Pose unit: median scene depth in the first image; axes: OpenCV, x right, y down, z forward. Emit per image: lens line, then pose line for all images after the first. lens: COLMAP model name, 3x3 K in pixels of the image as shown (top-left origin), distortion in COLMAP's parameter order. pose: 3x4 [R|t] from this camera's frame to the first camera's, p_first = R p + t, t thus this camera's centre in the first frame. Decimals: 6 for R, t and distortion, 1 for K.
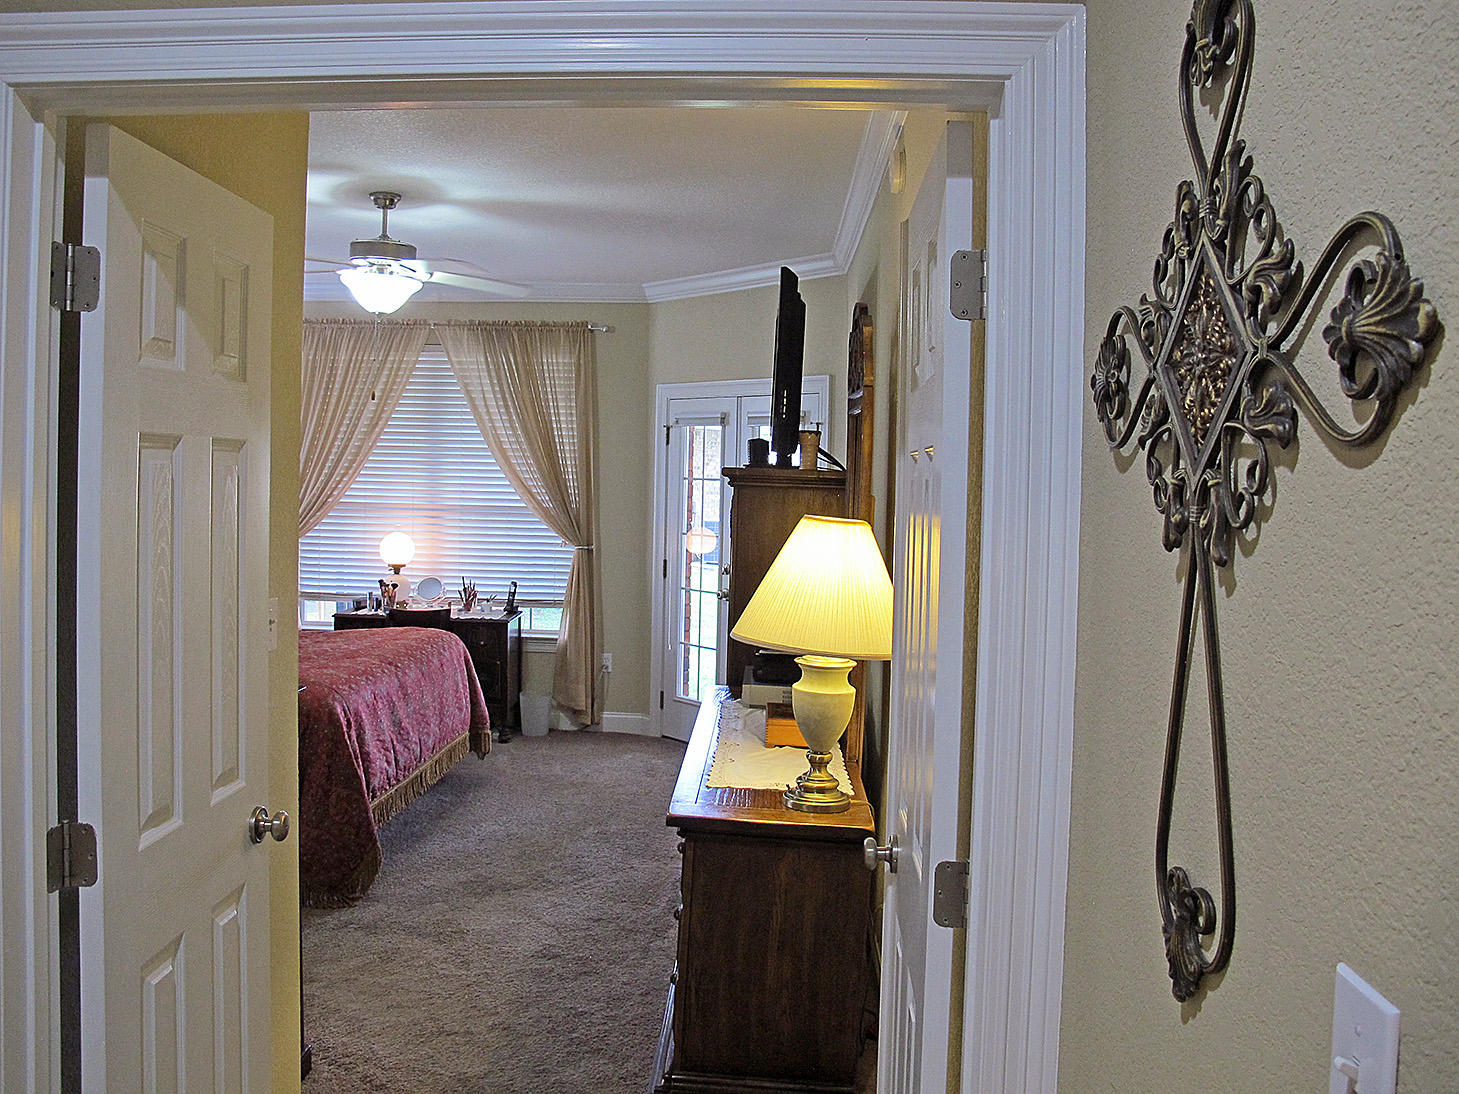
lens RADIAL K [[1224.8, 0, 722.9], [0, 1224.8, 497.6], [0, 0, 1]] dist [-0.147375, 0.109789]
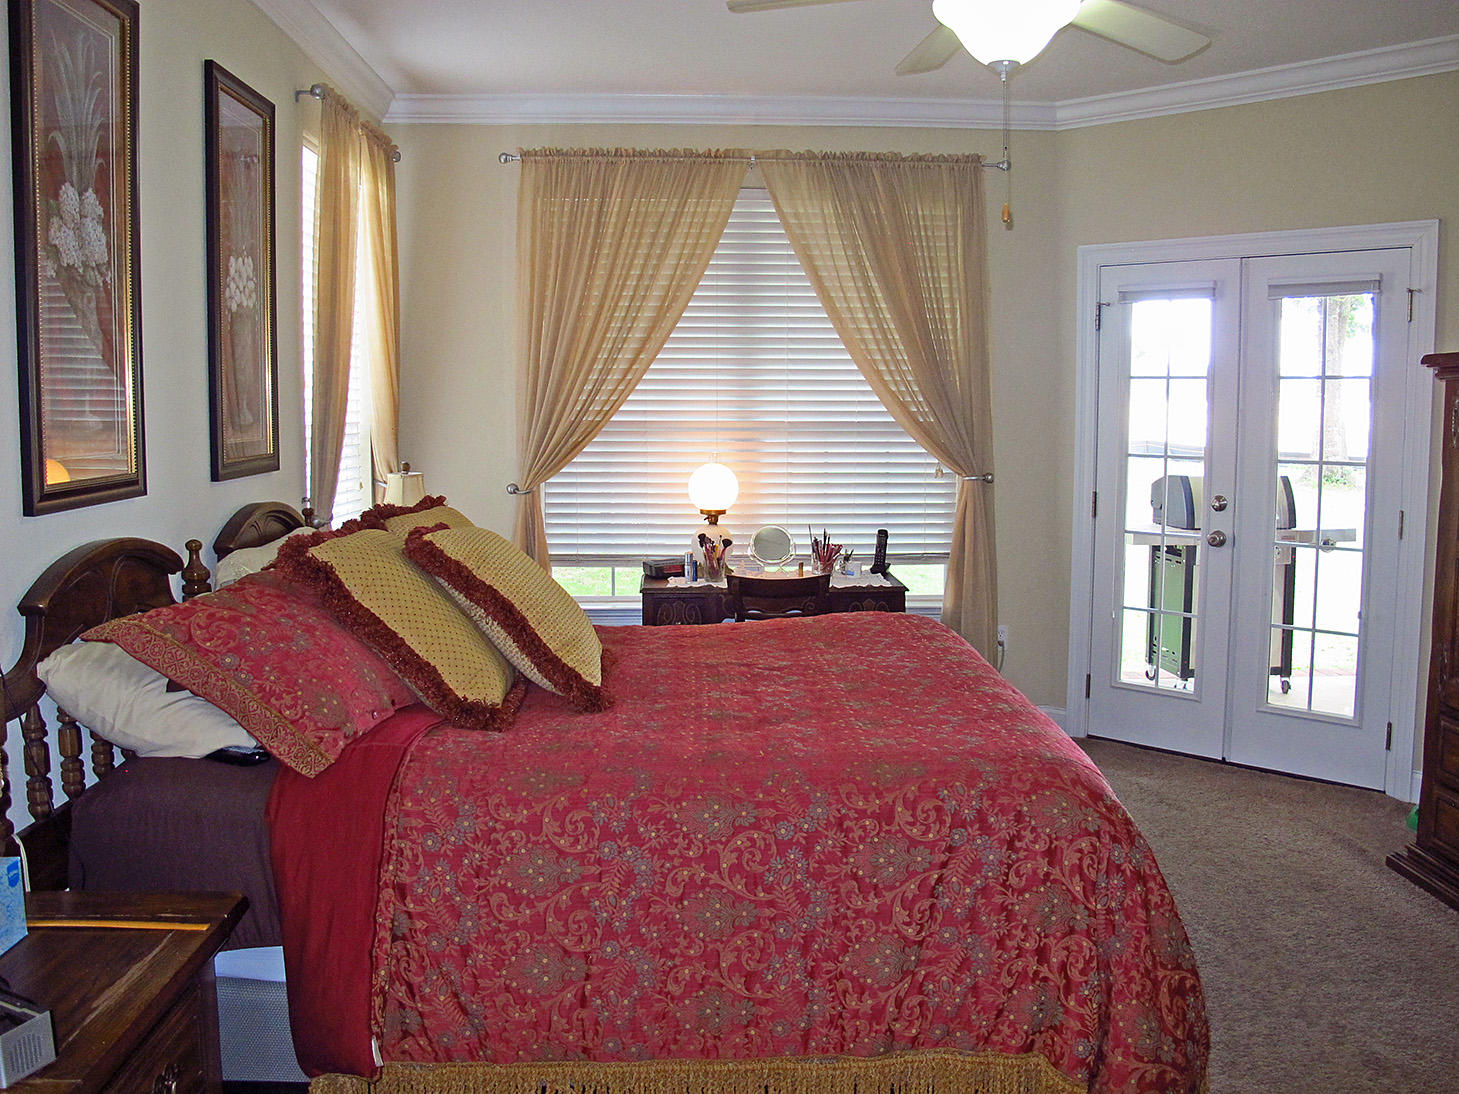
lens RADIAL K [[1224.8, 0, 722.9], [0, 1224.8, 497.6], [0, 0, 1]] dist [-0.147375, 0.109789]
pose [[0.996682, -0.027904, 0.076461, -0.315967], [0.023234, 0.997849, 0.061306, 0.005620], [-0.078007, -0.059326, 0.995186, 0.311388]]
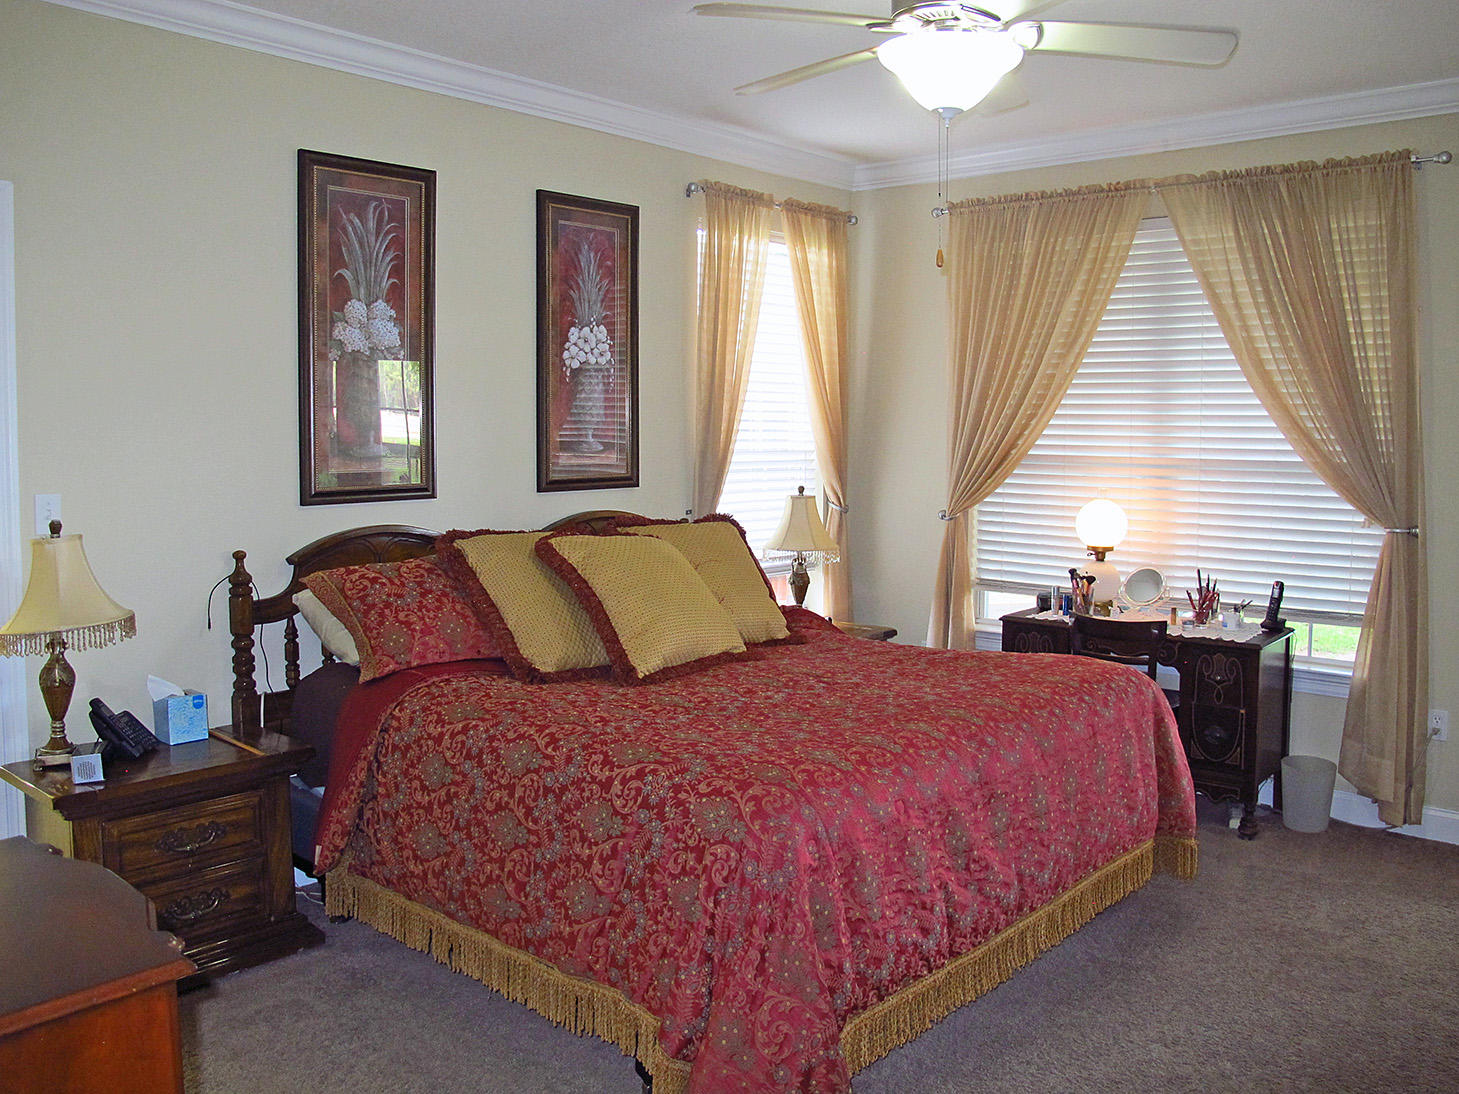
lens RADIAL K [[1224.8, 0, 722.9], [0, 1224.8, 497.6], [0, 0, 1]] dist [-0.147375, 0.109789]
pose [[0.776712, 0.018848, -0.629574, -0.007689], [0.002316, 0.999460, 0.032779, 0.004869], [0.629852, -0.026918, 0.776249, 0.341185]]
